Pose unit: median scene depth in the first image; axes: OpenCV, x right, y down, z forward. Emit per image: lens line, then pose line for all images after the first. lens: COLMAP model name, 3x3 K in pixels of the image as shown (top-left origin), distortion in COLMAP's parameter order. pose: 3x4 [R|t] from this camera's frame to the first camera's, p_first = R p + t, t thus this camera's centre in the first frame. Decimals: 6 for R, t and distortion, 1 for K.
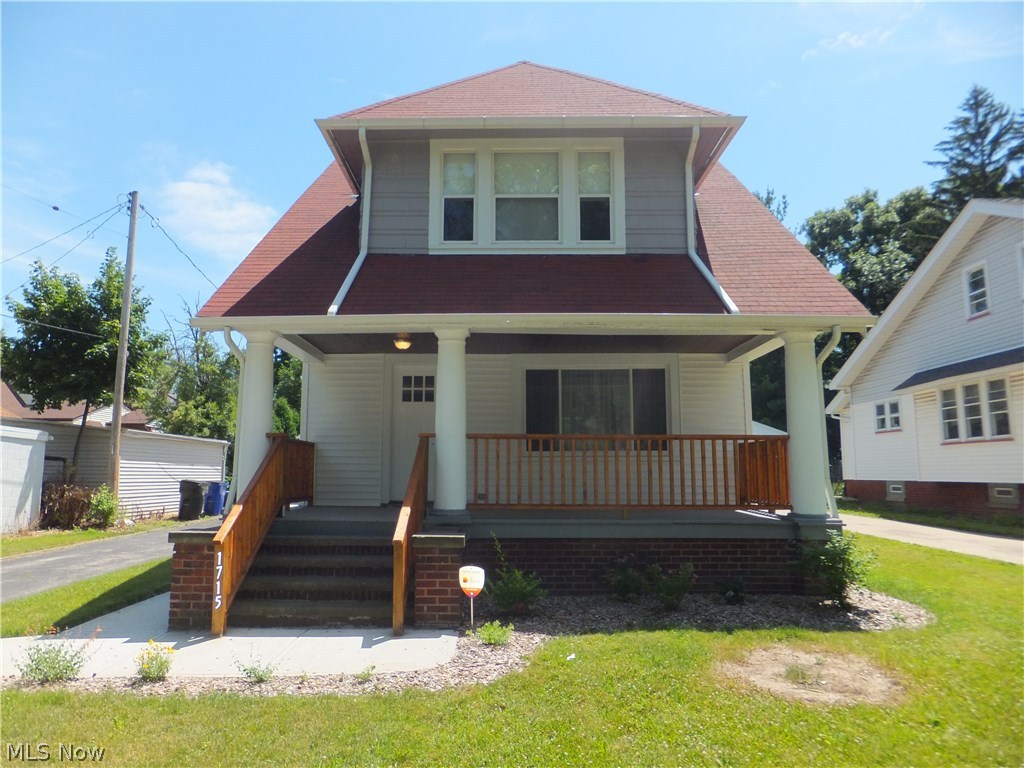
lens RADIAL K [[692.9, 0, 510.2], [0, 692.9, 388.5], [0, 0, 1]] dist [-0.025516, 0.003214]
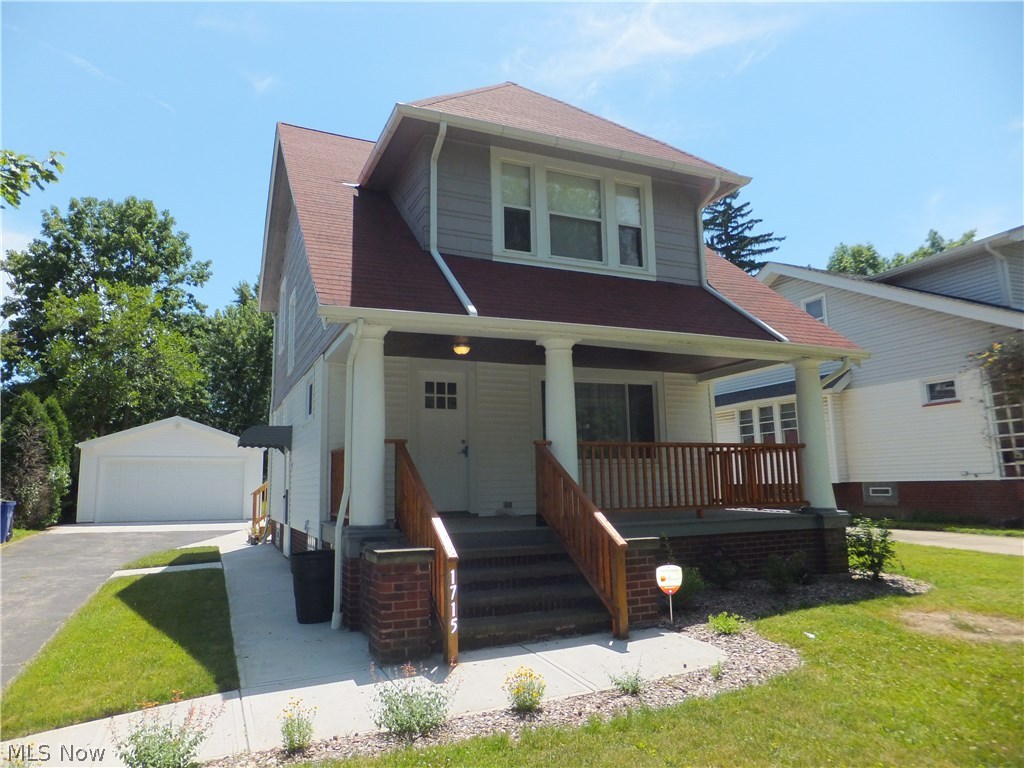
lens RADIAL K [[684.5, 0, 512.0], [0, 684.5, 384.0], [0, 0, 1]] dist [-0.025569, 0.002348]
pose [[0.907621, 0.041427, 0.417742, -0.492249], [-0.030548, 0.998998, -0.032697, 0.014129], [-0.418679, 0.016915, 0.907977, 0.099957]]
